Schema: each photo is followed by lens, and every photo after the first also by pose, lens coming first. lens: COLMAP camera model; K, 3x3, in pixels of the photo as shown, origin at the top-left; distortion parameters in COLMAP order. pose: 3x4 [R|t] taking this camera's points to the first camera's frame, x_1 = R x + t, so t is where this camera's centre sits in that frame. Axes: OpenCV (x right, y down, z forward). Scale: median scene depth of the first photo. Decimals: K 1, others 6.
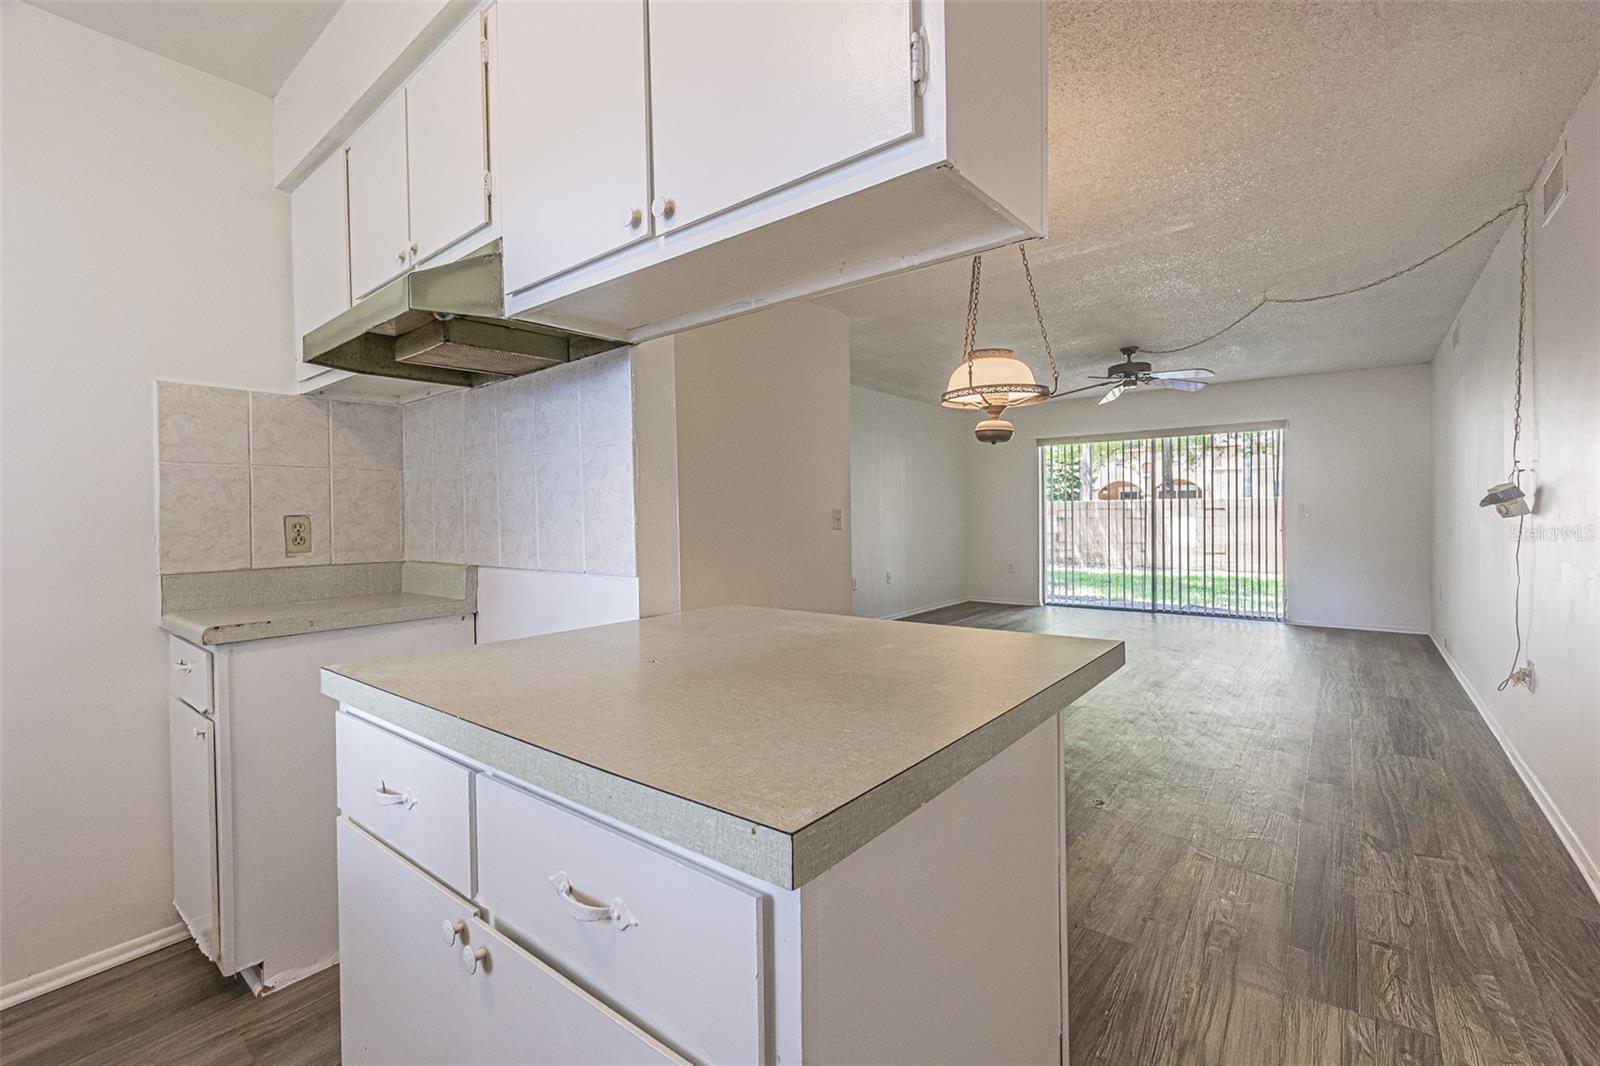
lens RADIAL K [[690.4, 0, 780.2], [0, 690.4, 520.7], [0, 0, 1]] dist [-0.002083, 0.000128]
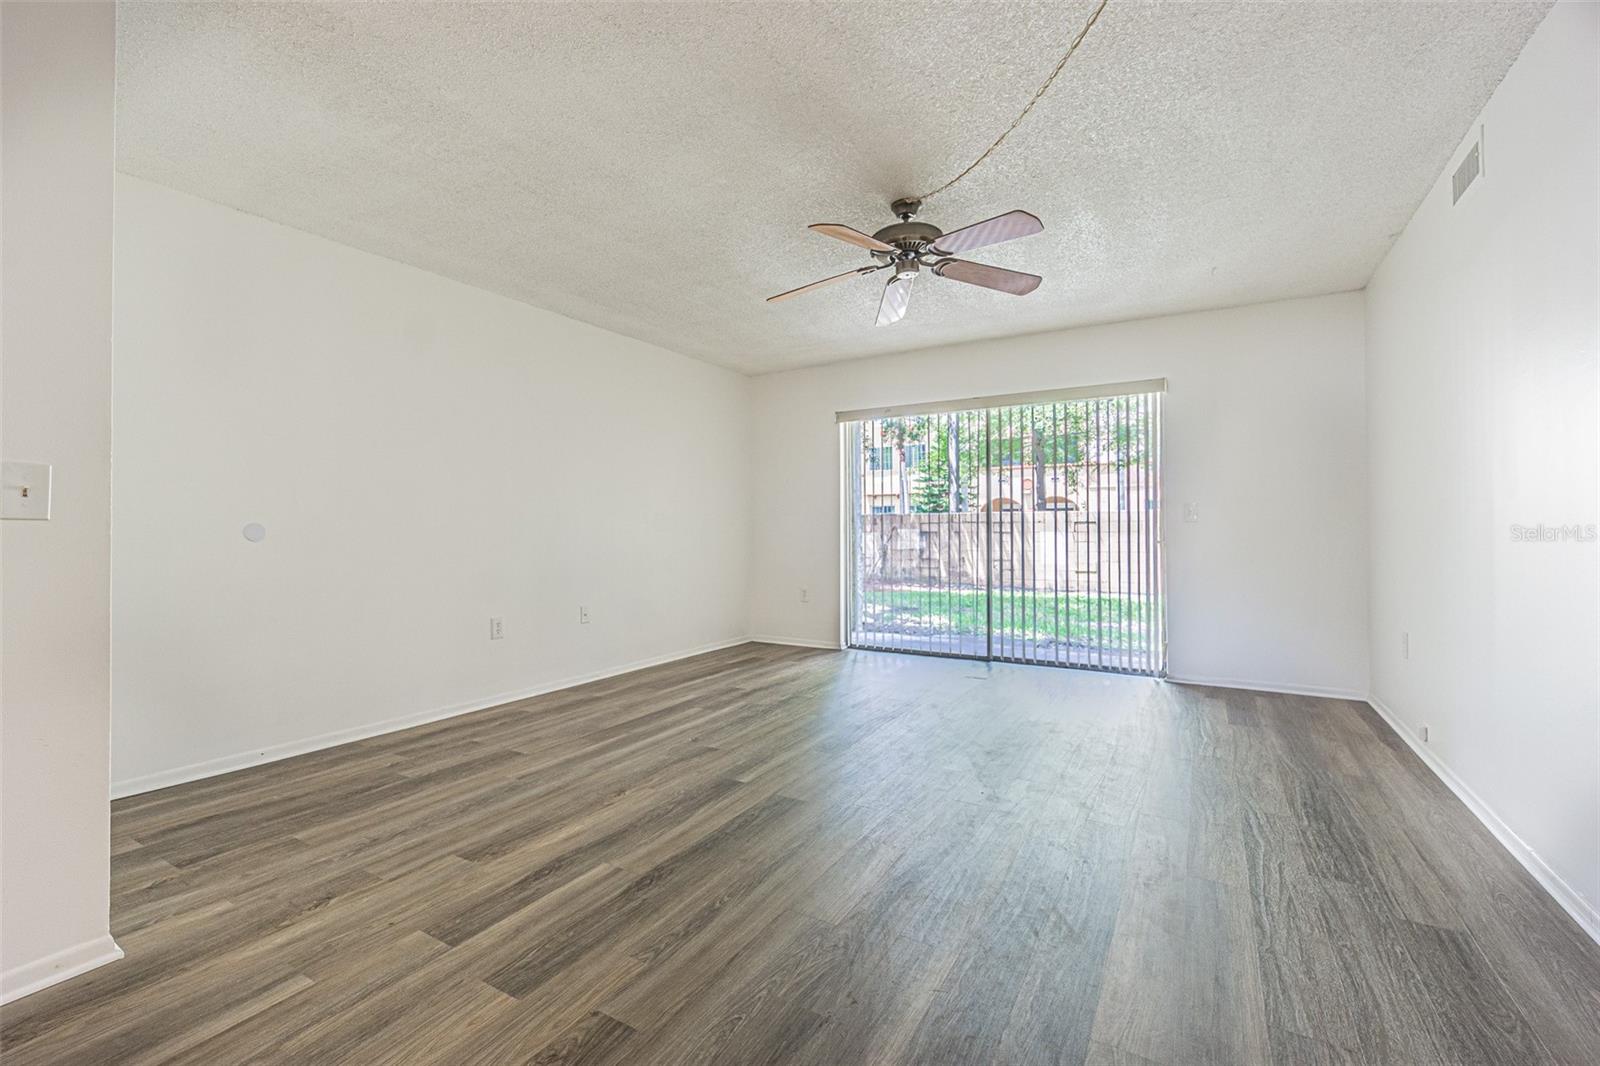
lens RADIAL K [[690.4, 0, 780.2], [0, 690.4, 520.7], [0, 0, 1]] dist [-0.002083, 0.000128]
pose [[0.990193, 0.011971, 0.139193, 0.234549], [-0.008690, 0.999670, -0.024159, 0.010727], [-0.139437, 0.022712, 0.989970, 0.337174]]
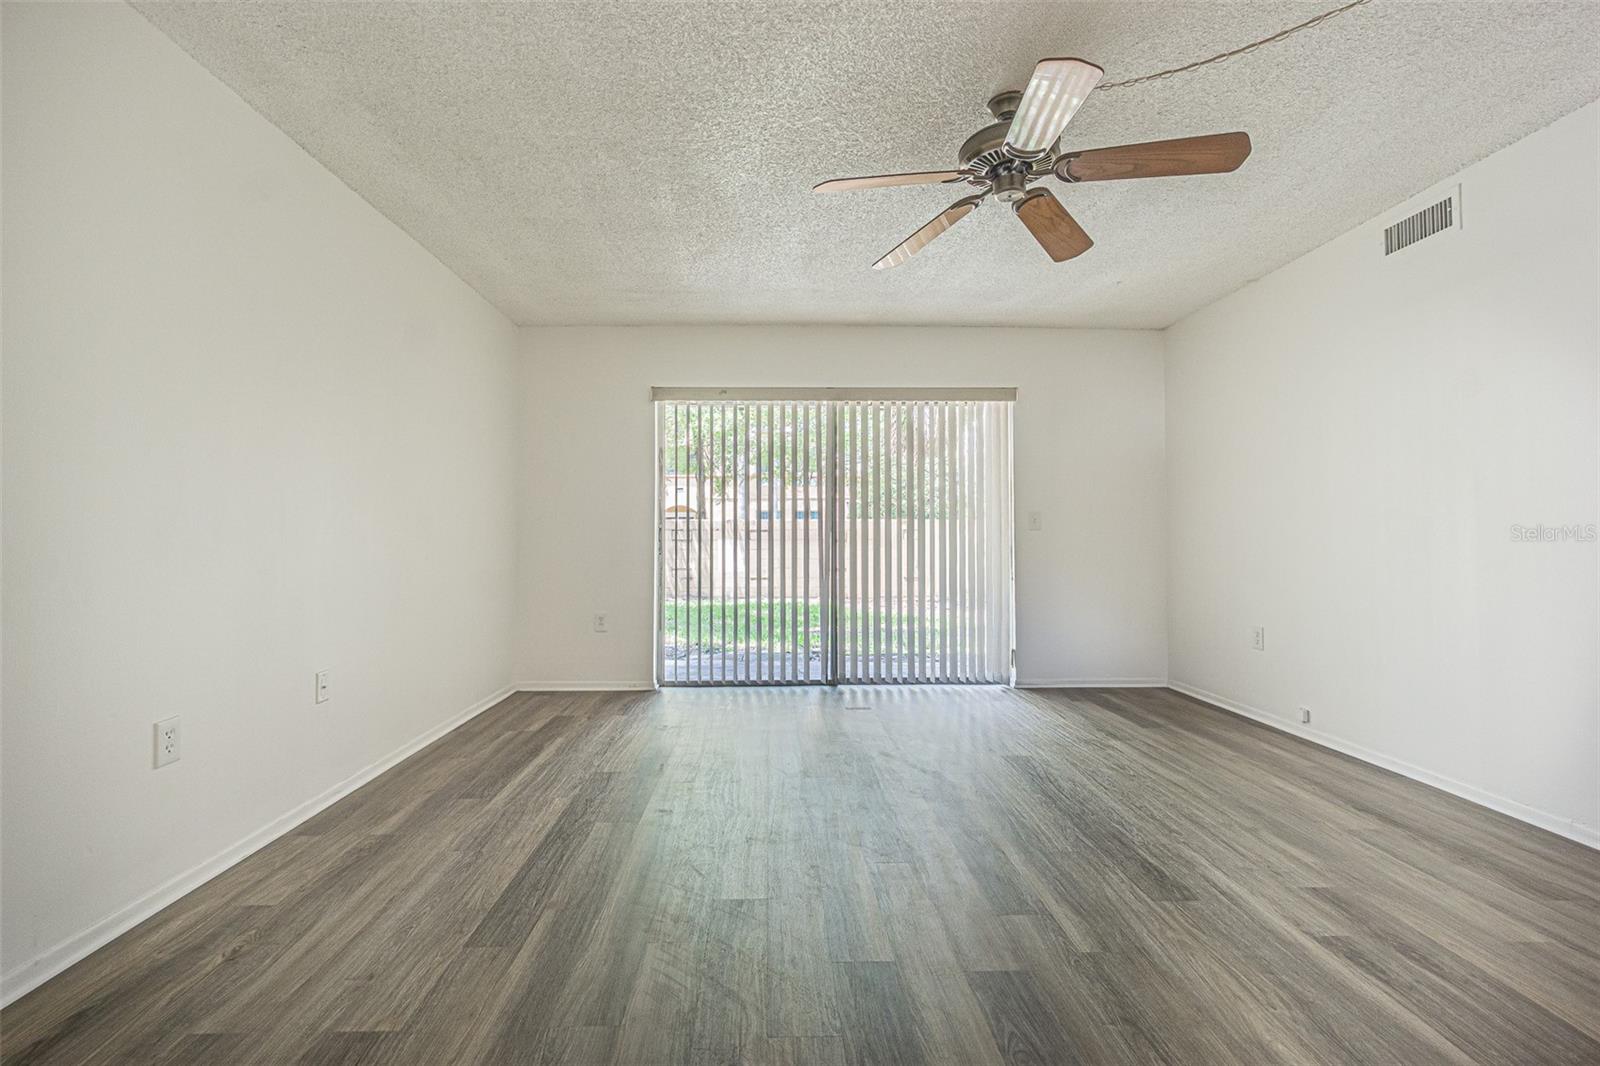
lens RADIAL K [[690.4, 0, 780.2], [0, 690.4, 520.7], [0, 0, 1]] dist [-0.002083, 0.000128]
pose [[0.760394, 0.027783, 0.648868, 0.099828], [-0.002850, 0.999218, -0.039444, 0.010830], [-0.649456, 0.028143, 0.759878, 0.554137]]
